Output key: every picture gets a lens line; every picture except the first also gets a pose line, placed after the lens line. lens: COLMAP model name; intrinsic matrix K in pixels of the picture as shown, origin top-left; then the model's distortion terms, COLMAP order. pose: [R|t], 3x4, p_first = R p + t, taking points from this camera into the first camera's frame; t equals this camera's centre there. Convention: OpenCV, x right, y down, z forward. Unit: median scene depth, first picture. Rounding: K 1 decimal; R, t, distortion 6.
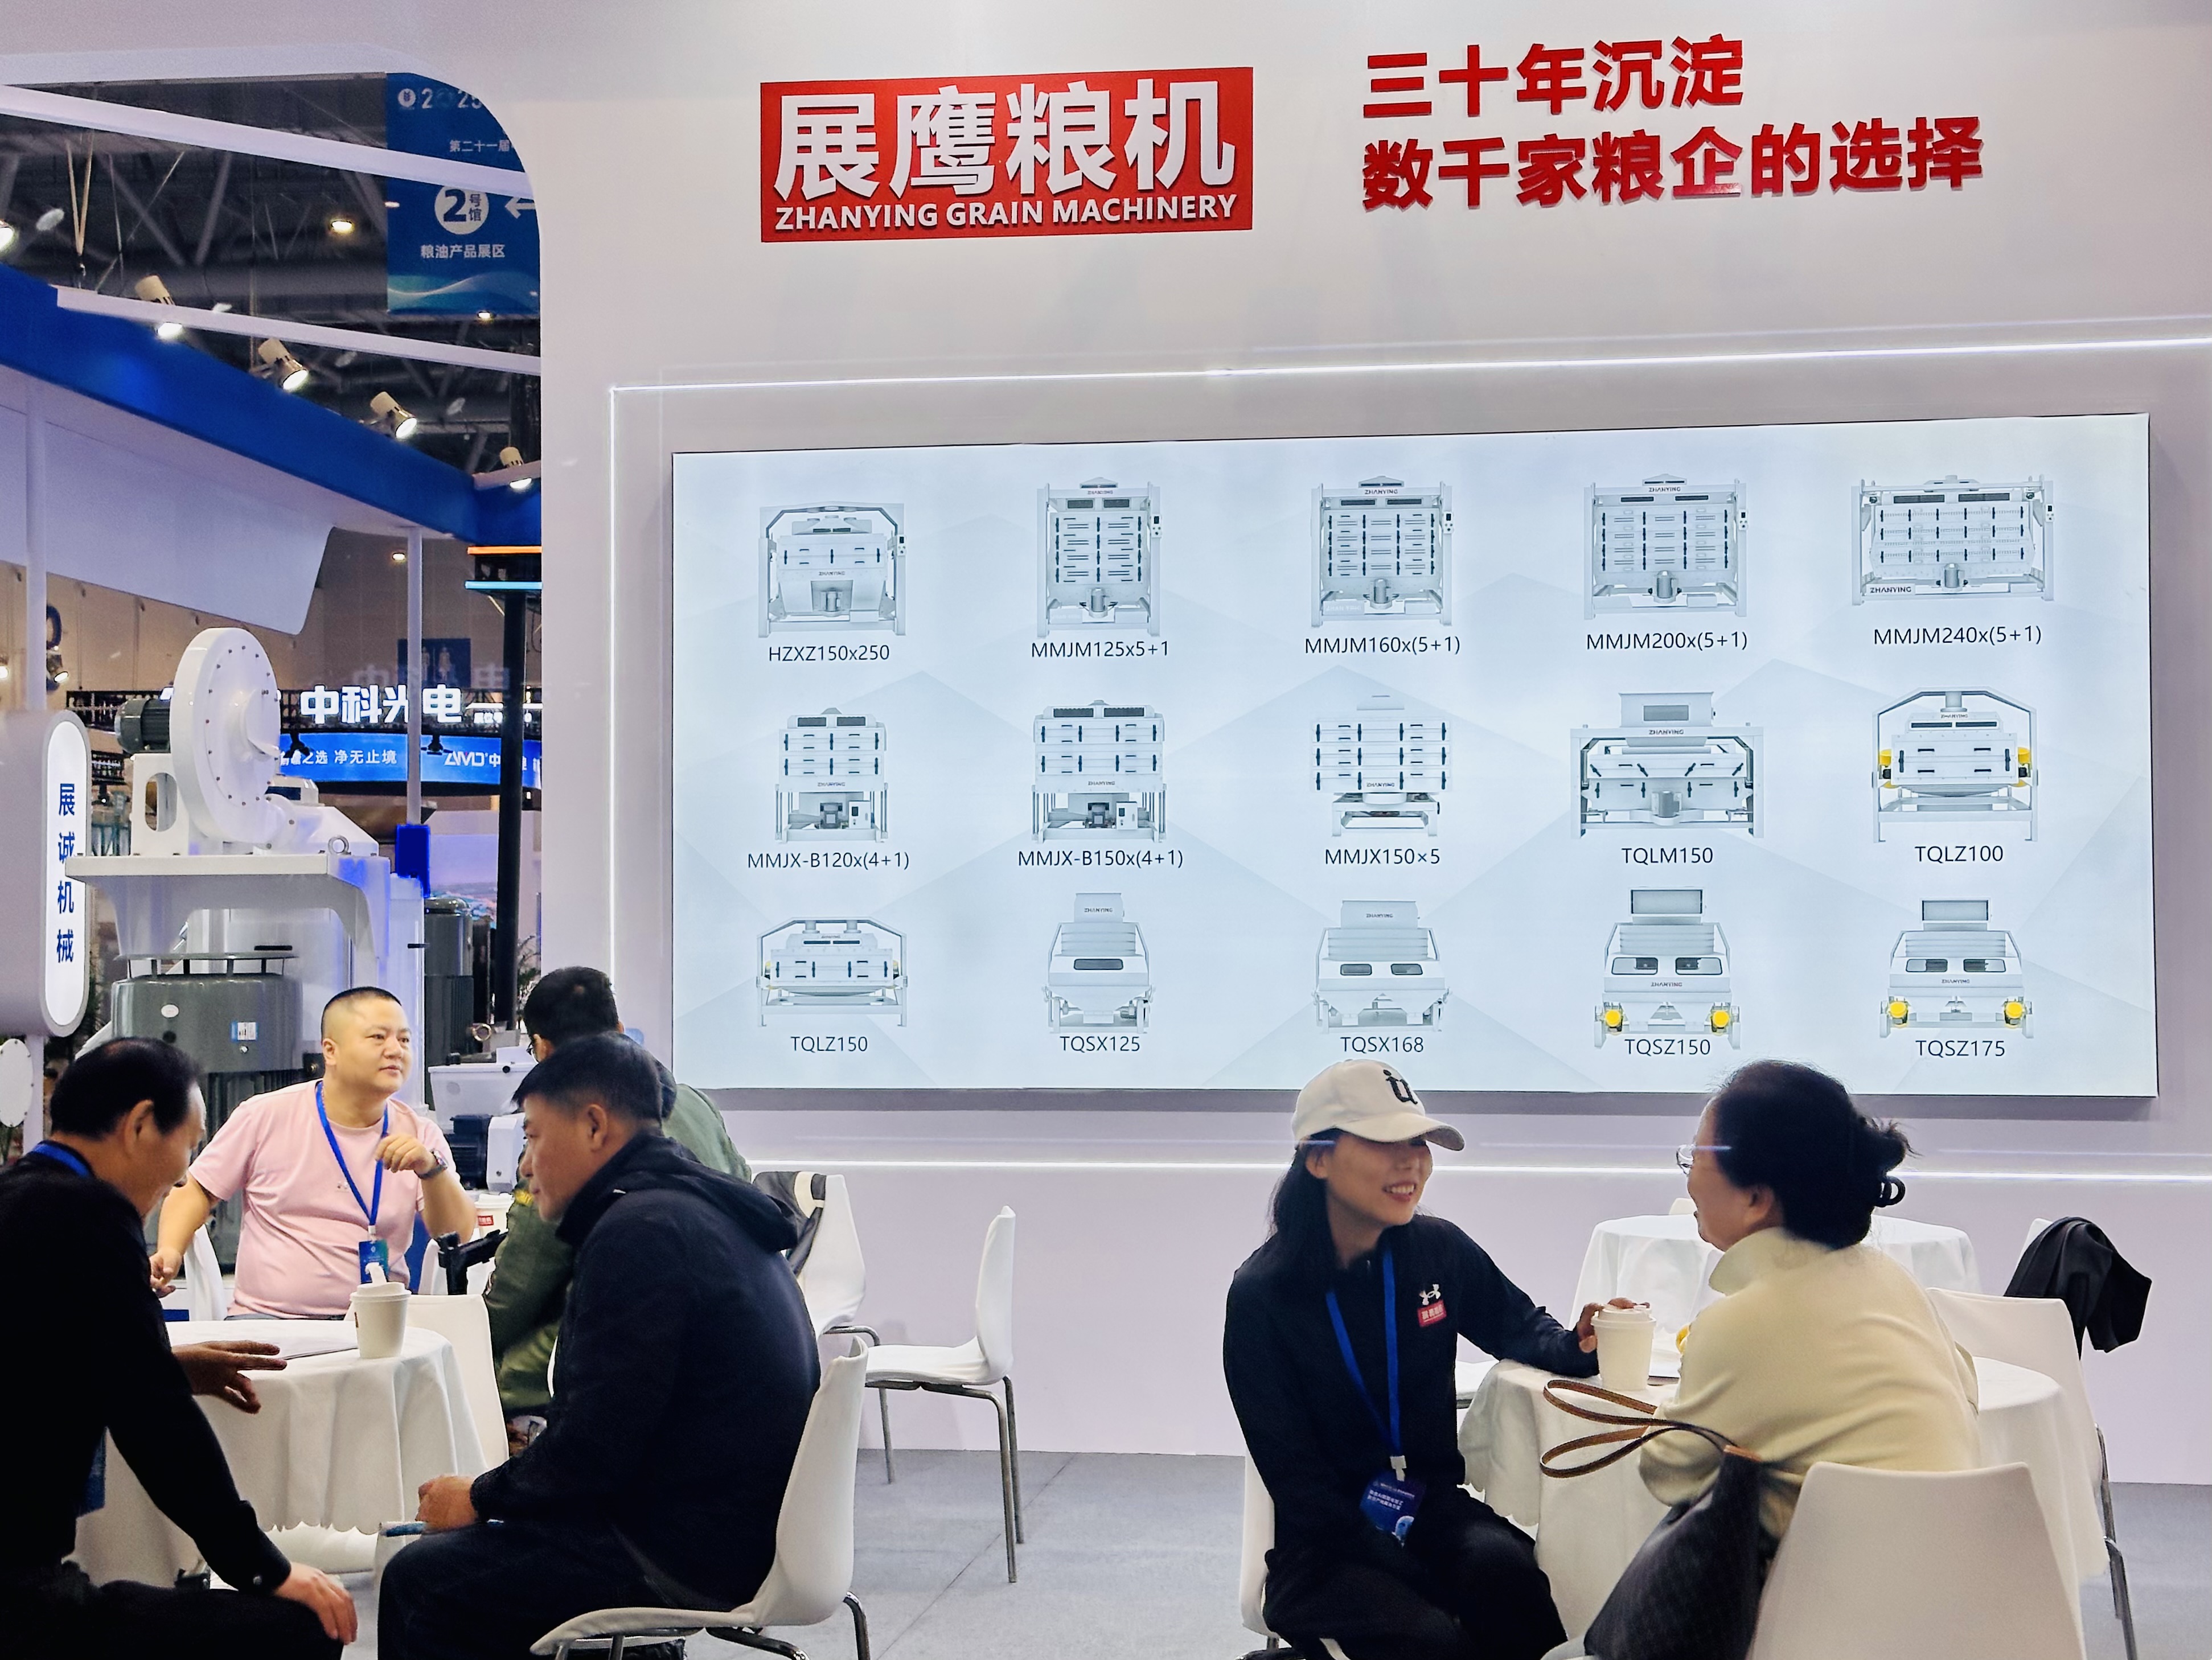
lens RADIAL K [[3161.8, 0, 1130.2], [0, 3161.8, 840.5], [0, 0, 1]] dist [0.155796, -0.113847]
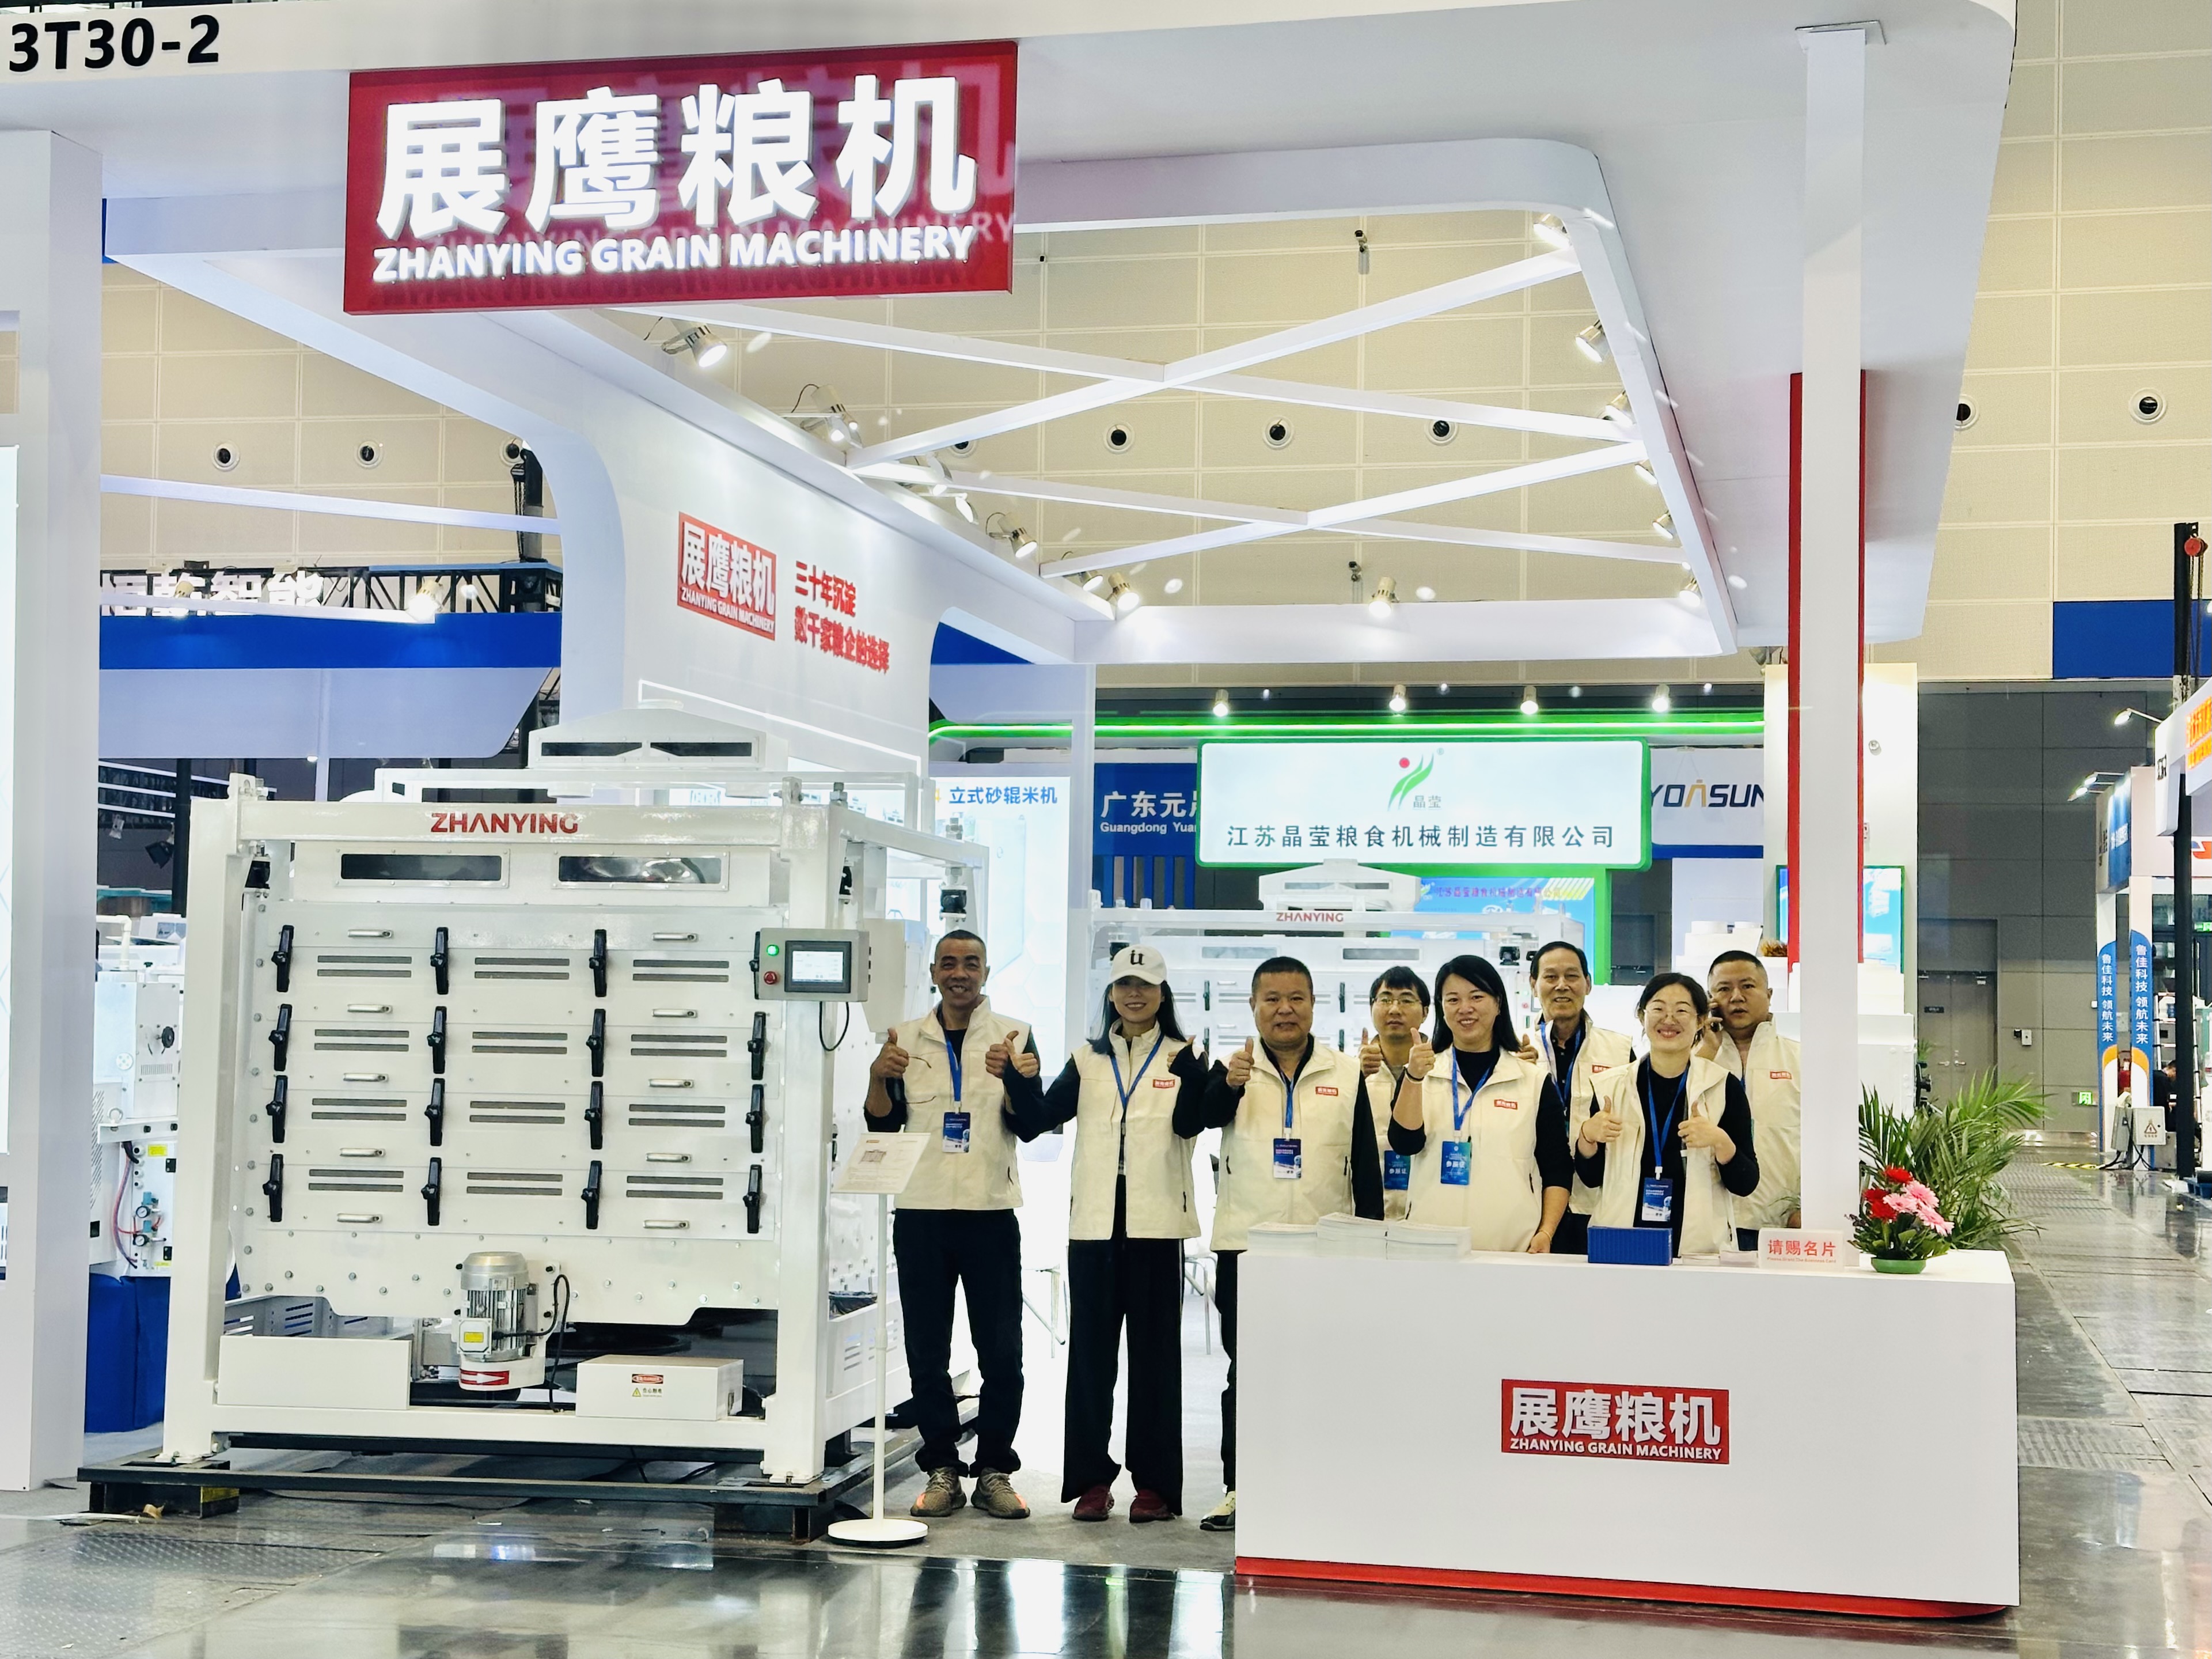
lens RADIAL K [[3194.3, 0, 1106.9], [0, 3194.3, 823.1], [0, 0, 1]] dist [0.154702, -0.127622]
pose [[0.101238, 0.063741, 0.992818, -1.808055], [-0.052801, 0.996883, -0.058618, 0.013609], [-0.993460, -0.046487, 0.104288, 0.611367]]
